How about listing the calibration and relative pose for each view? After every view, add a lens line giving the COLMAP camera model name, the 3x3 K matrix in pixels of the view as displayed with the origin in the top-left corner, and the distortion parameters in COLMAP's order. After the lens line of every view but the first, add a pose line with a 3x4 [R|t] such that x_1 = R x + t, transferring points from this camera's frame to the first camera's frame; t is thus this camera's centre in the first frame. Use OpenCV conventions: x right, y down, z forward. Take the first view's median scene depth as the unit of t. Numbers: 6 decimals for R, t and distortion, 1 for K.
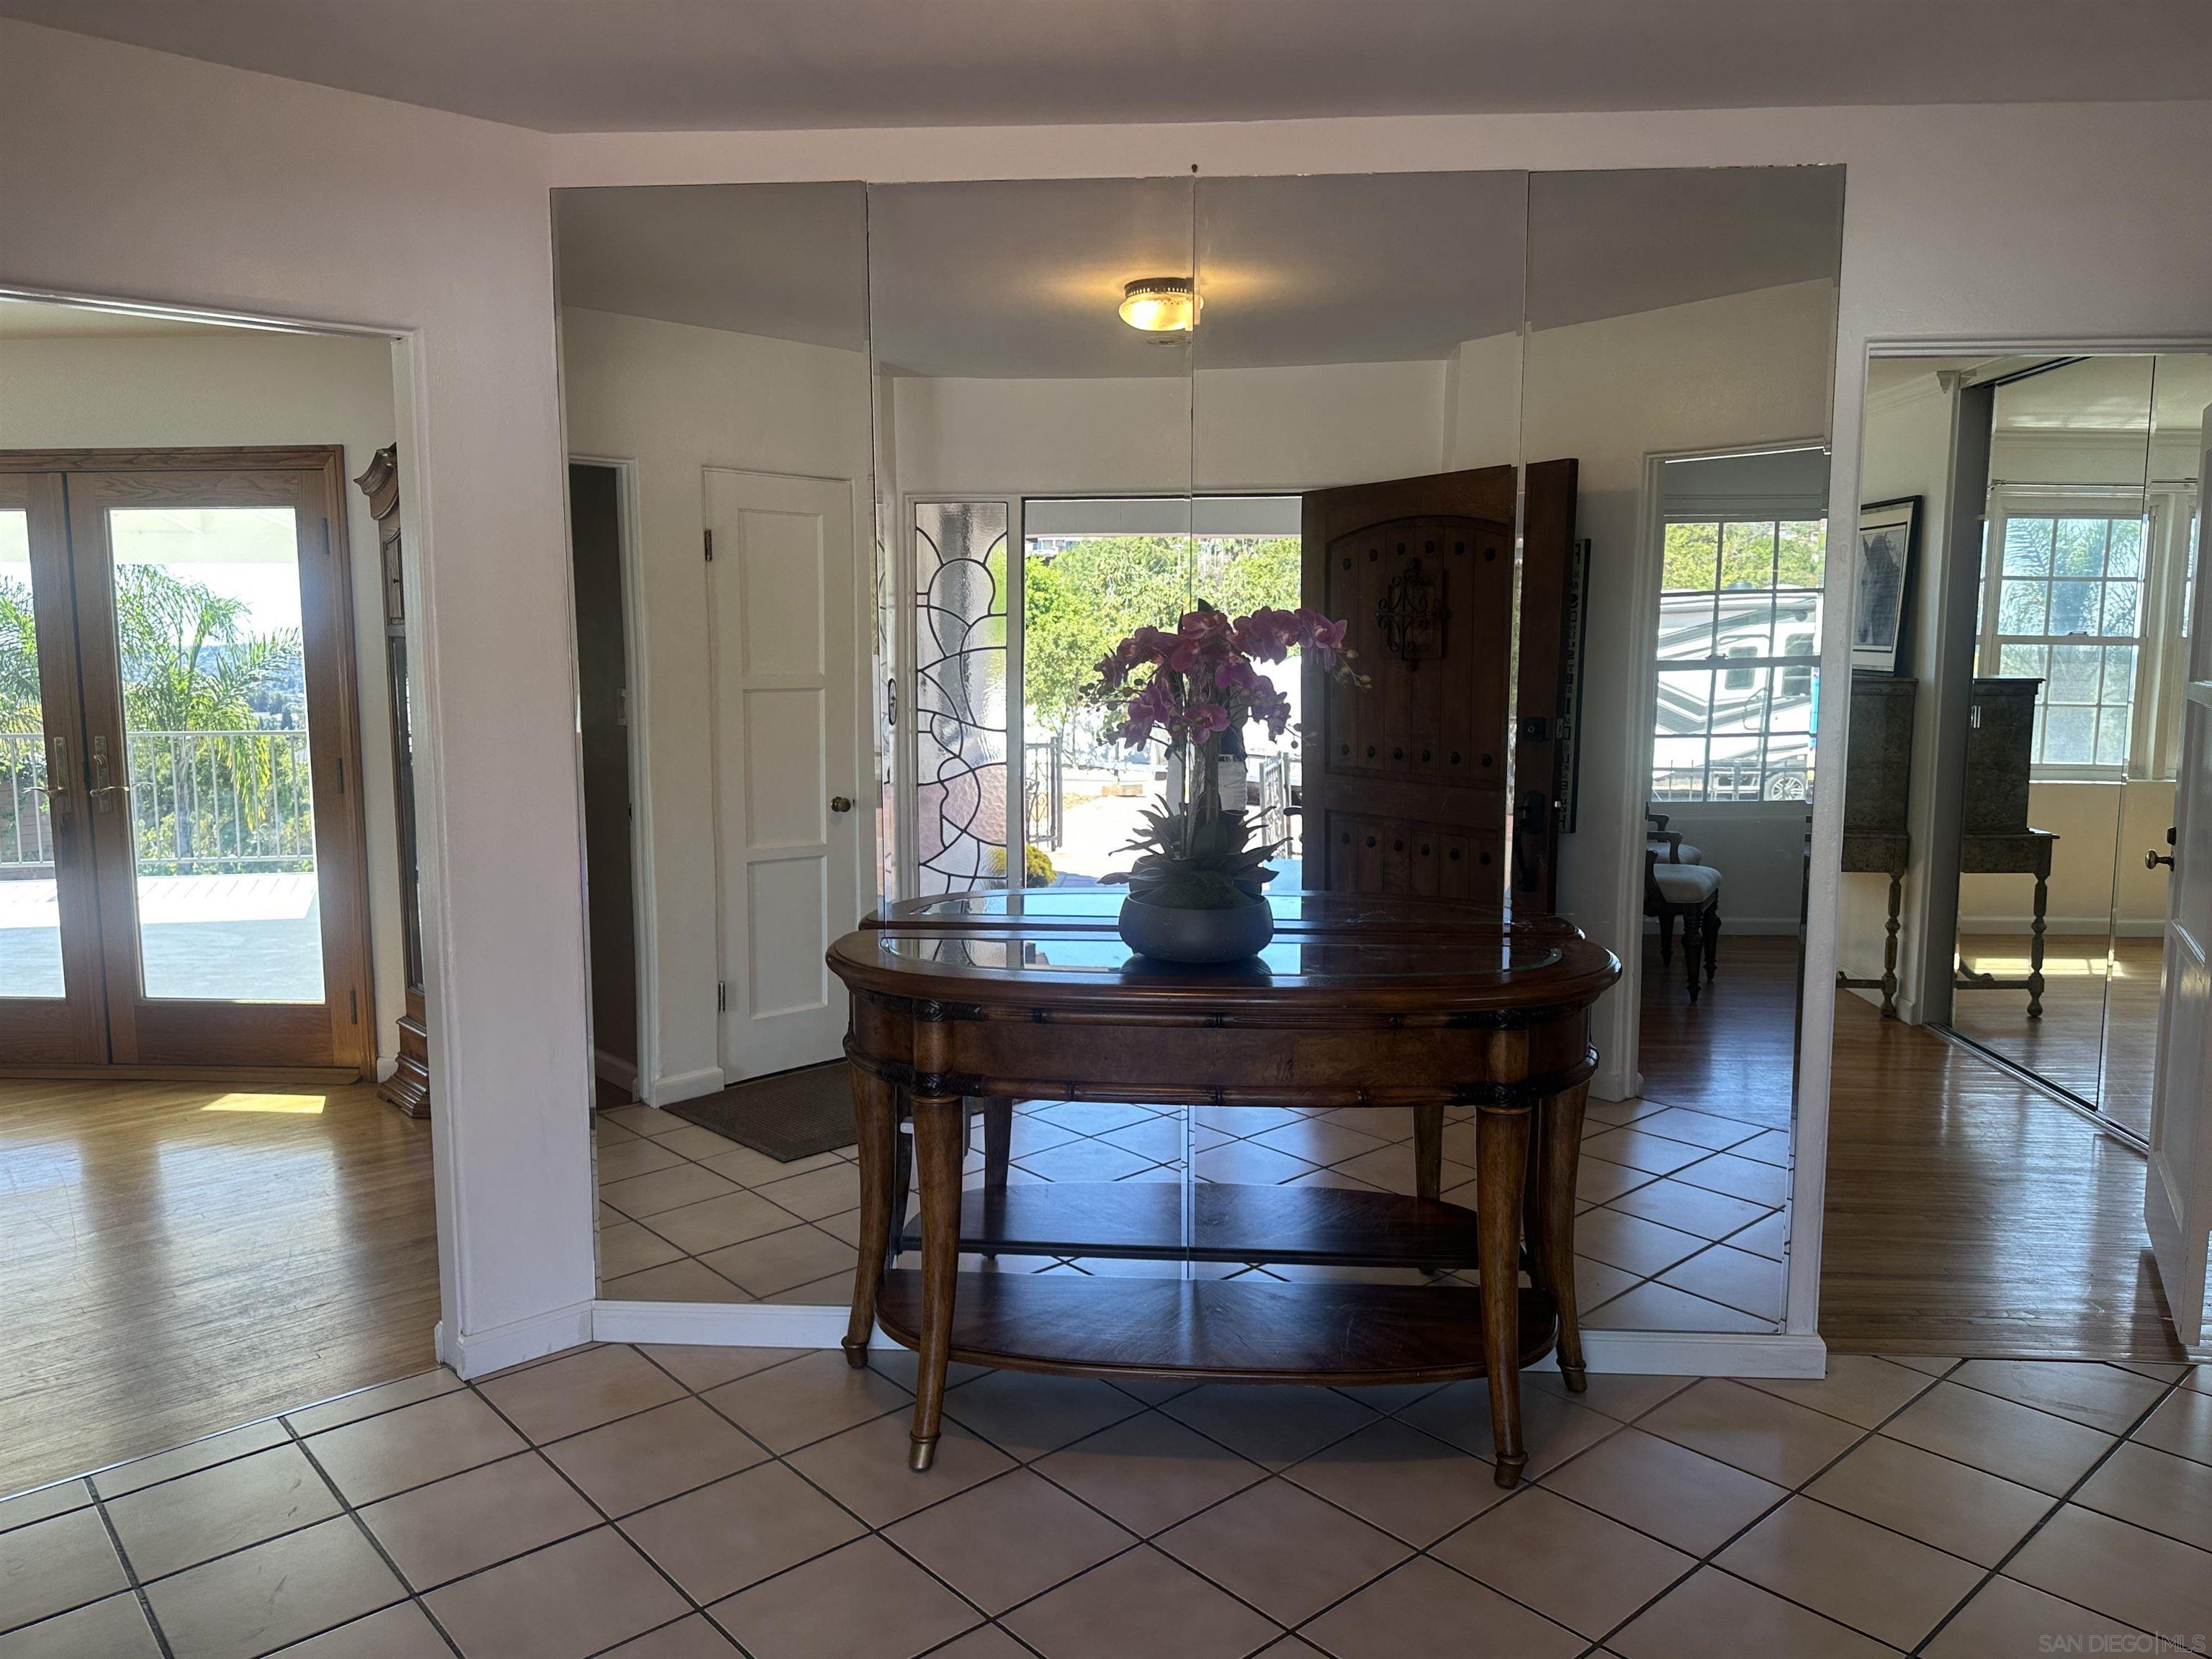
lens RADIAL K [[1537.7, 0, 1112.4], [0, 1537.7, 839.8], [0, 0, 1]] dist [0.096021, -0.118957]
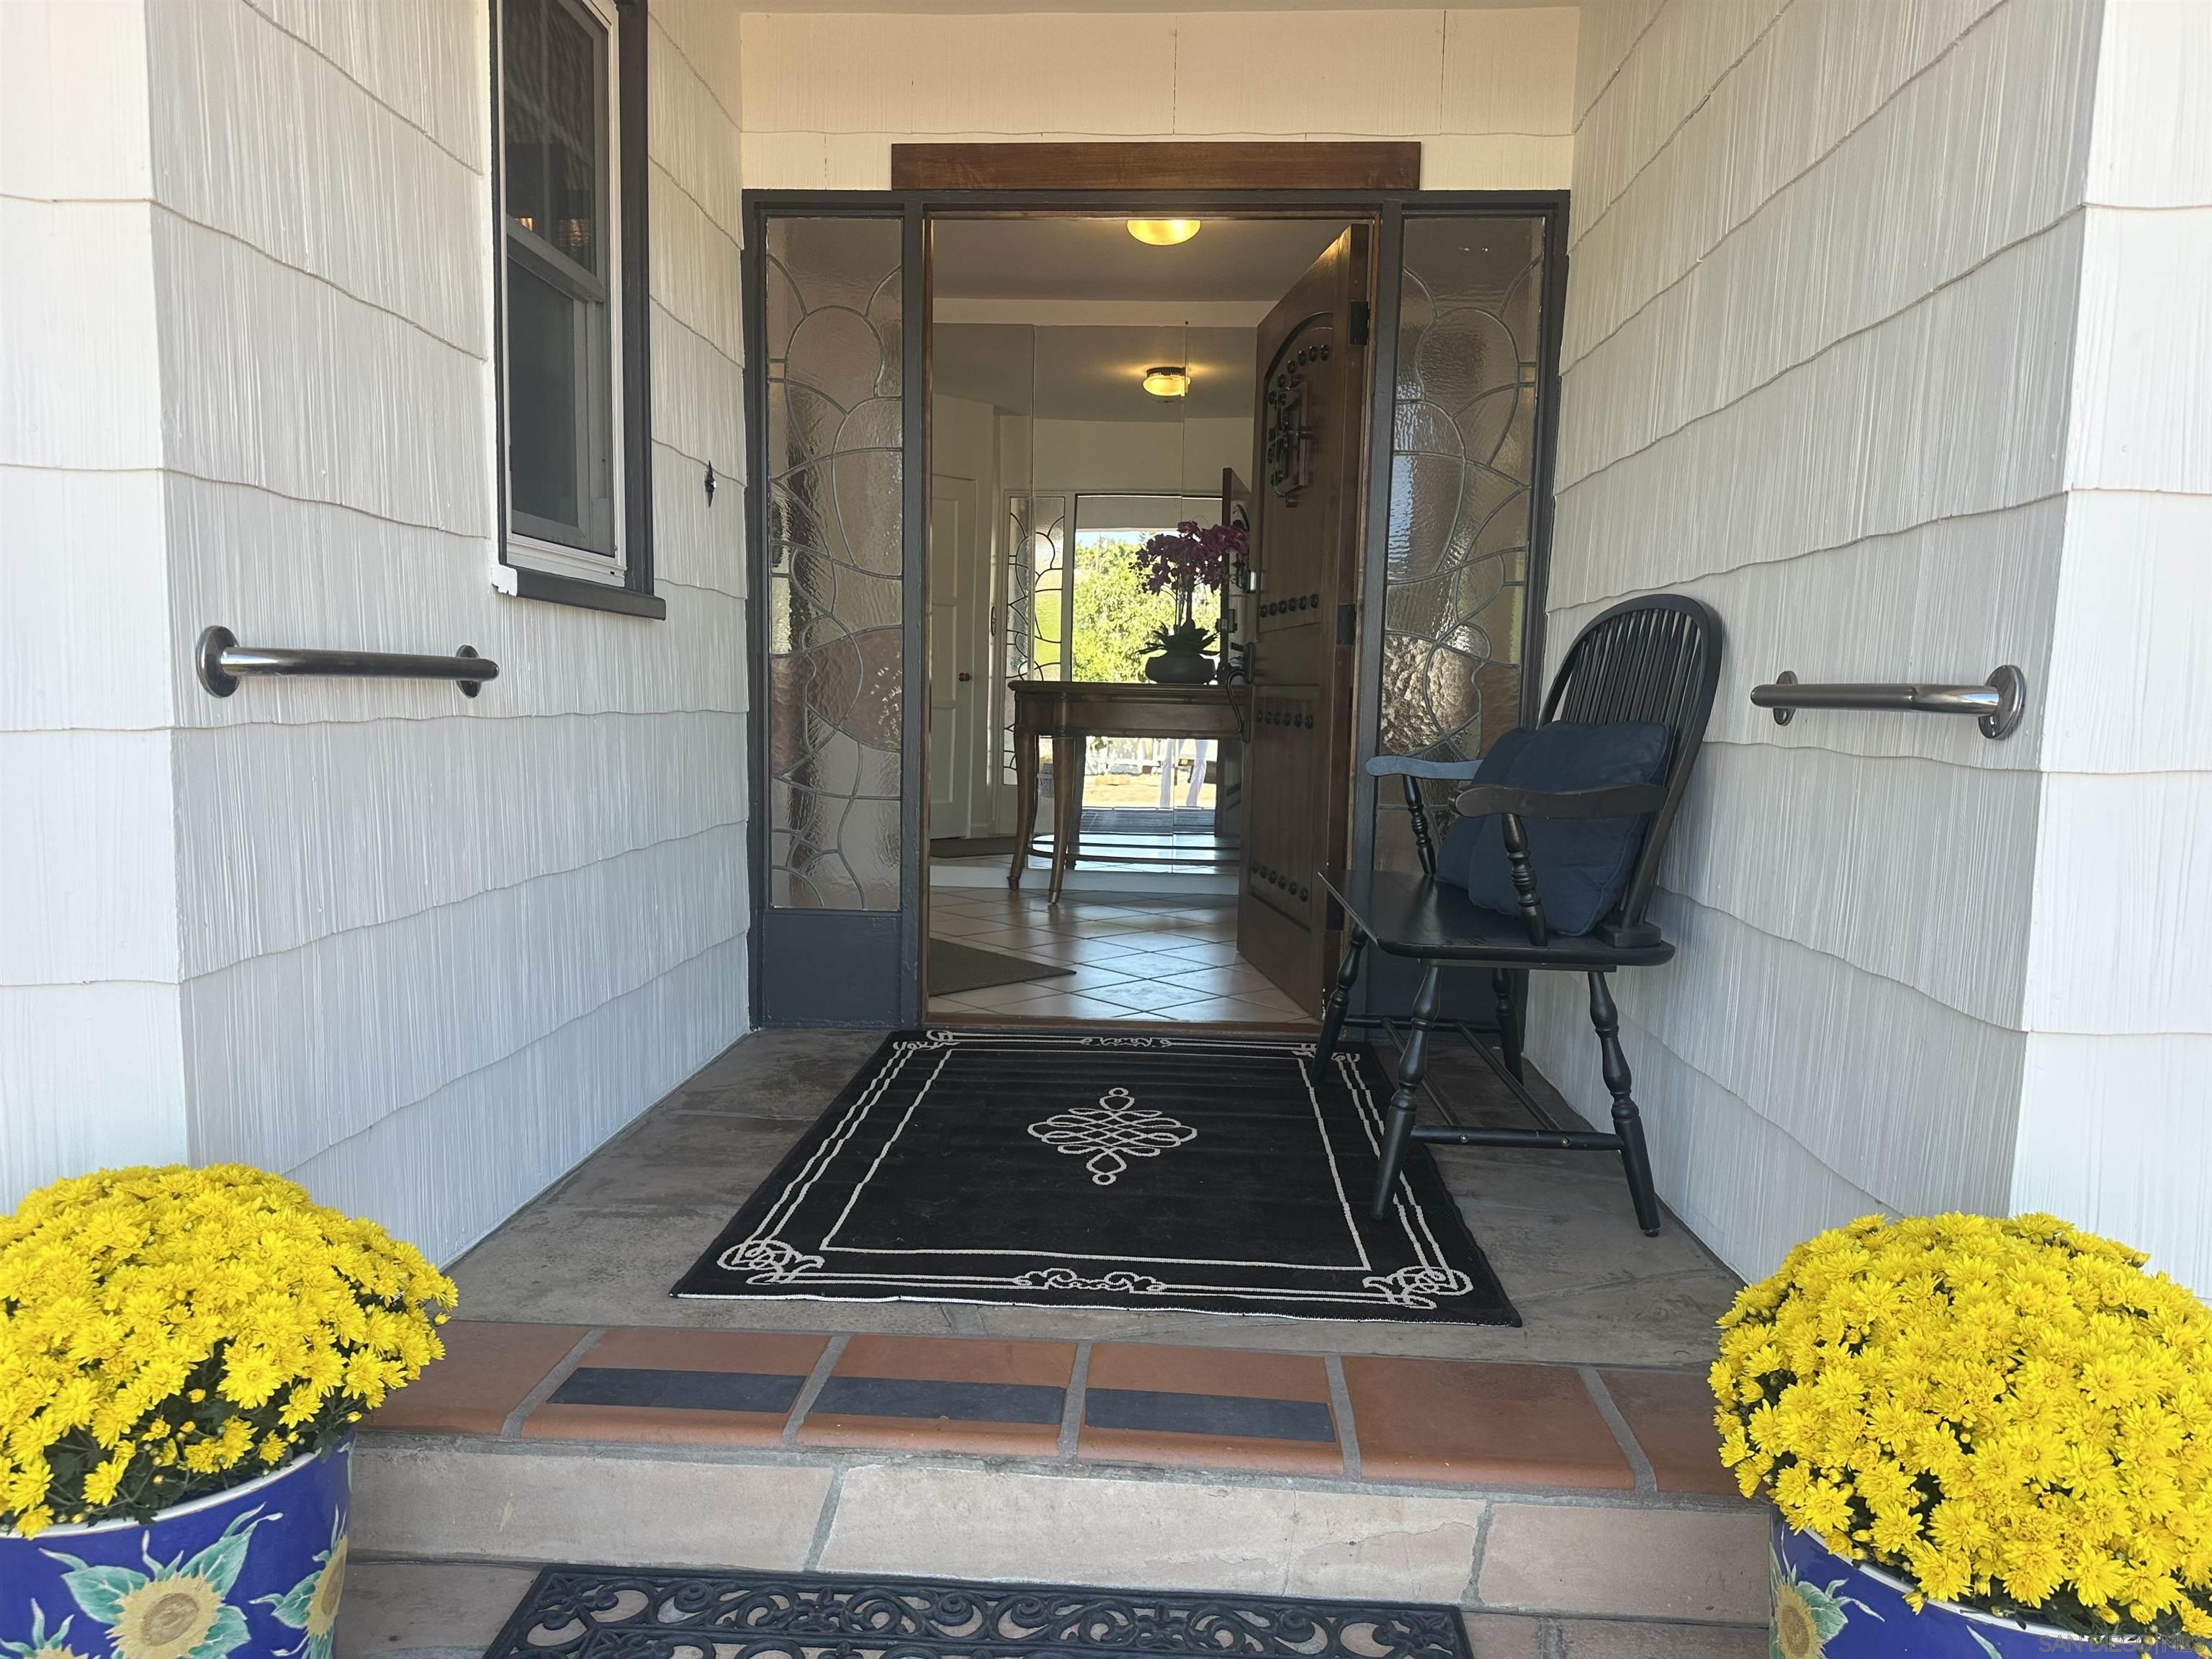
lens RADIAL K [[1537.7, 0, 1112.4], [0, 1537.7, 839.8], [0, 0, 1]] dist [0.096021, -0.118957]
pose [[0.999819, 0.016232, 0.009917, -0.046964], [-0.016000, 0.999606, -0.023076, 0.269153], [-0.010287, 0.022913, 0.999685, -0.906874]]
